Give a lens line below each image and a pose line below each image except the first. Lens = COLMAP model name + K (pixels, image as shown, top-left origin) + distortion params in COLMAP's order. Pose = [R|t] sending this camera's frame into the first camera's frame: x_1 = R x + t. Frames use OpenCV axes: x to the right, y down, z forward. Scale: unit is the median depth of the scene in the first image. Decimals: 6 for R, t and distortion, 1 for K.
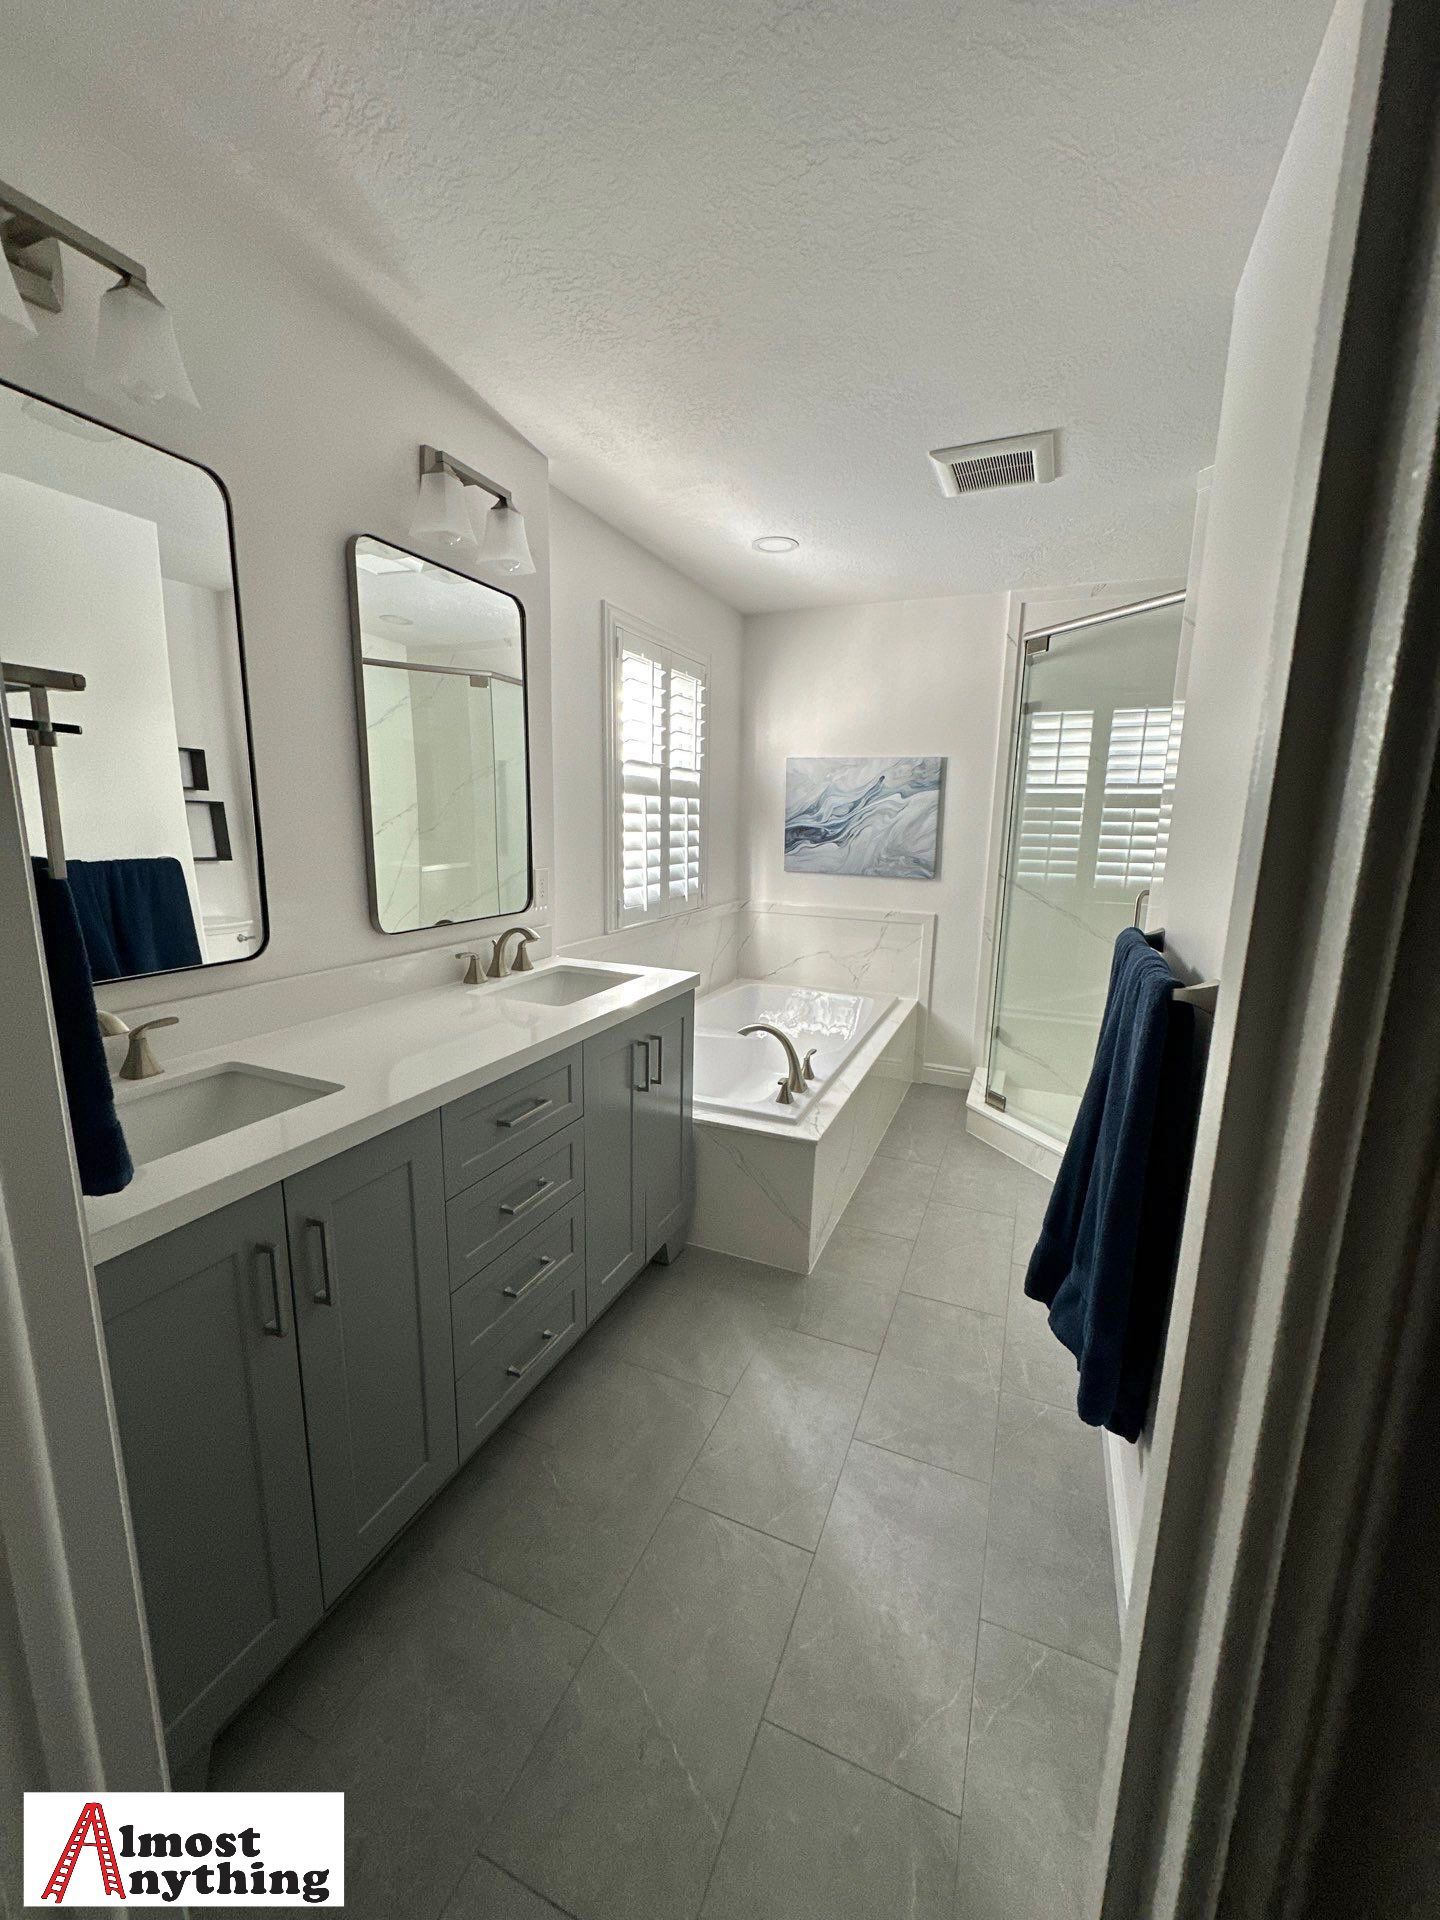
lens RADIAL K [[760.5, 0, 721.6], [0, 760.5, 964.1], [0, 0, 1]] dist [-0.000616, 0.000111]
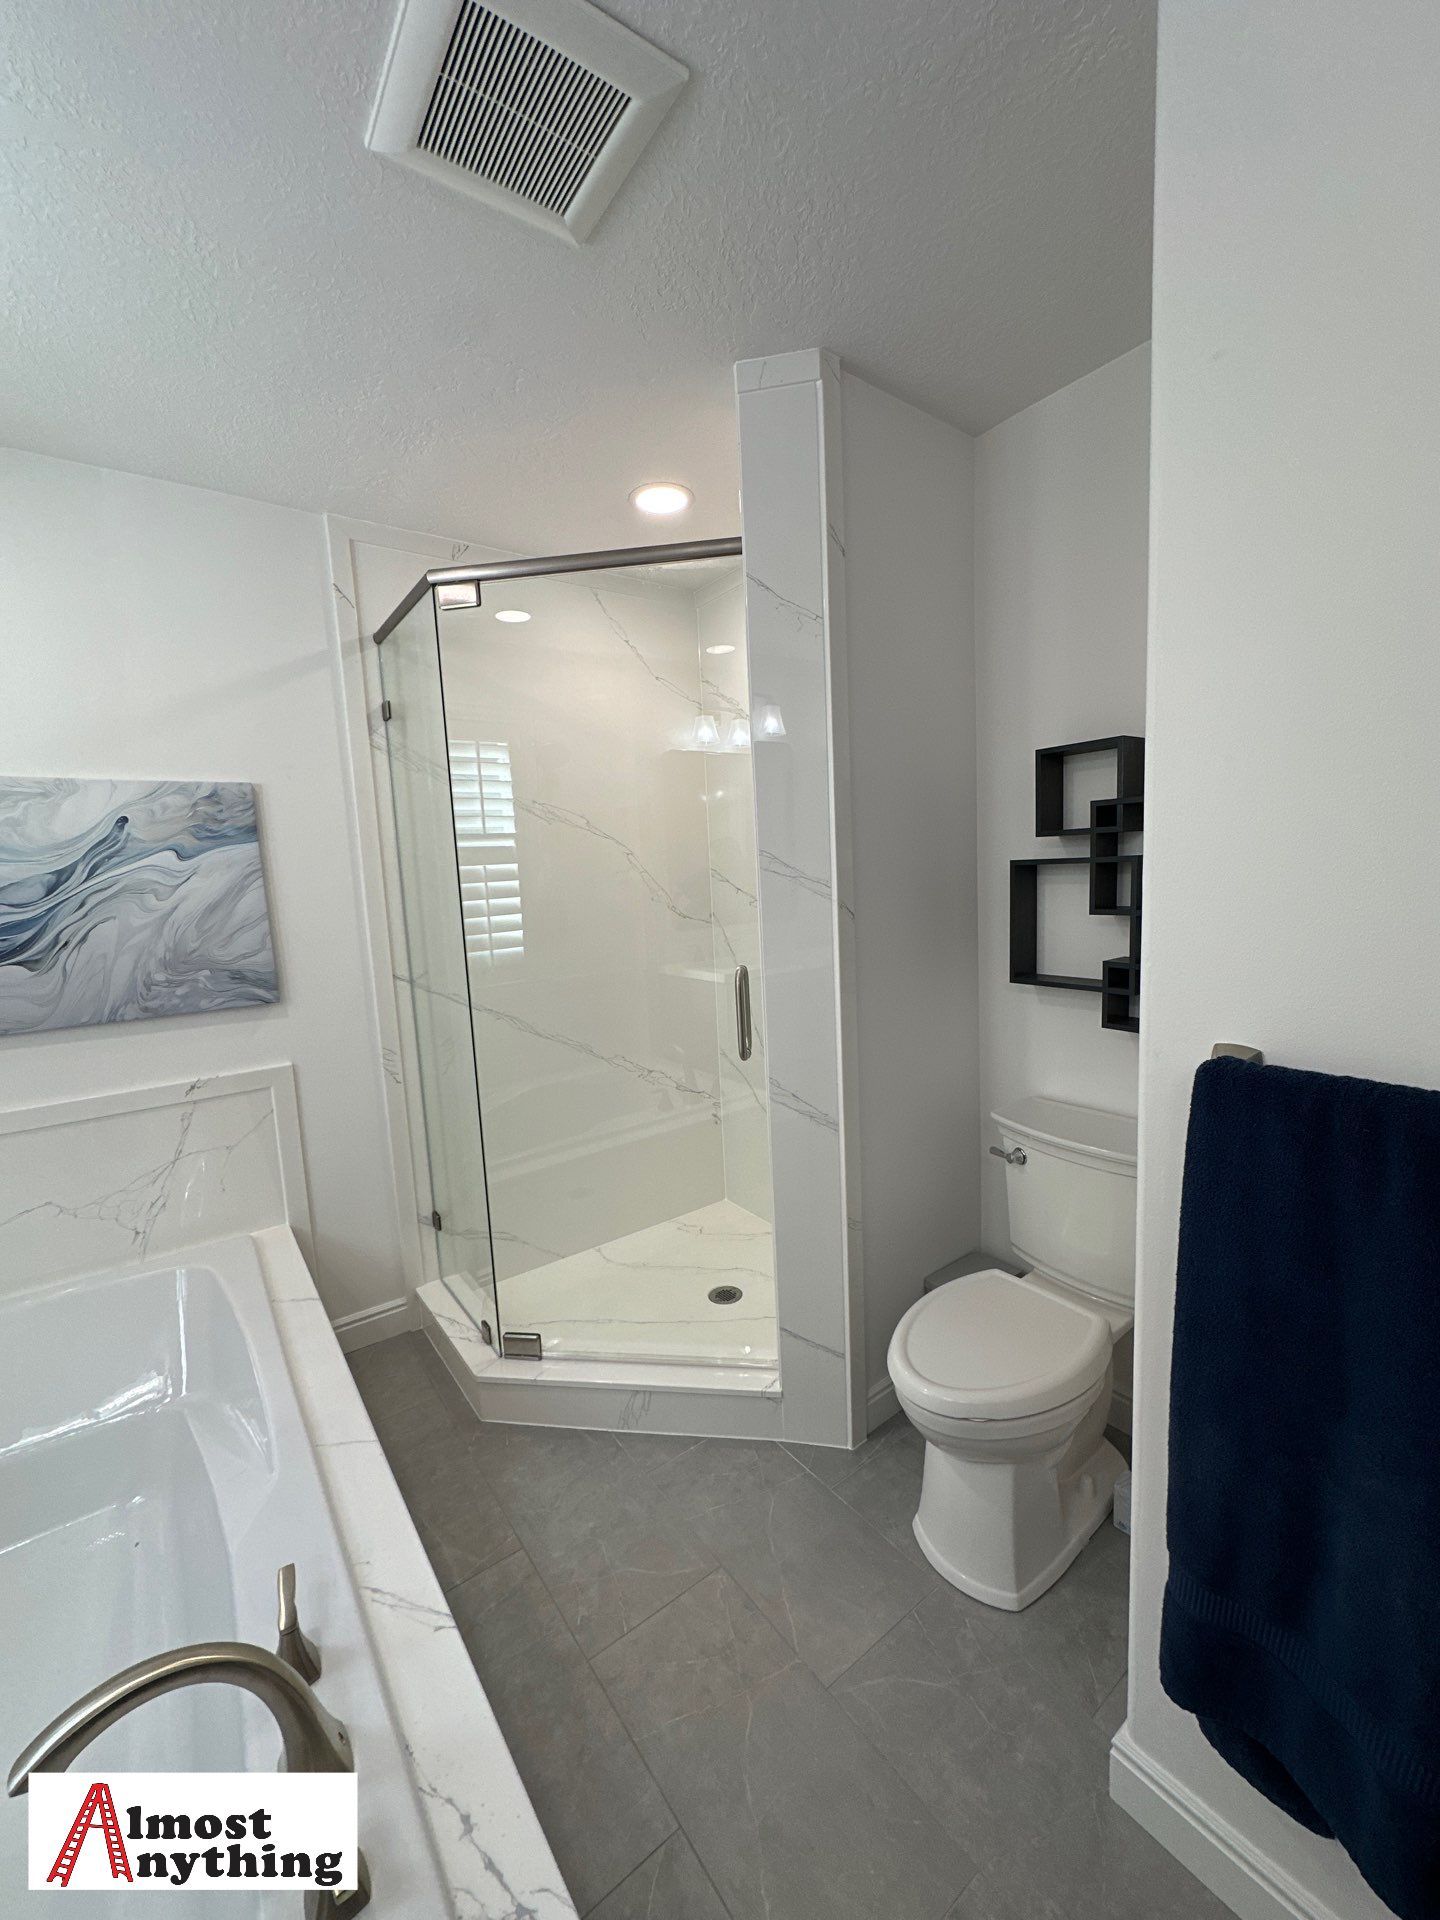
lens RADIAL K [[760.5, 0, 719.6], [0, 760.5, 962.0], [0, 0, 1]] dist [-0.000616, 0.000111]
pose [[0.506233, -0.145183, 0.850088, -0.022233], [0.221299, 0.974590, 0.034661, -0.088190], [-0.833520, 0.170577, 0.525498, 0.436051]]
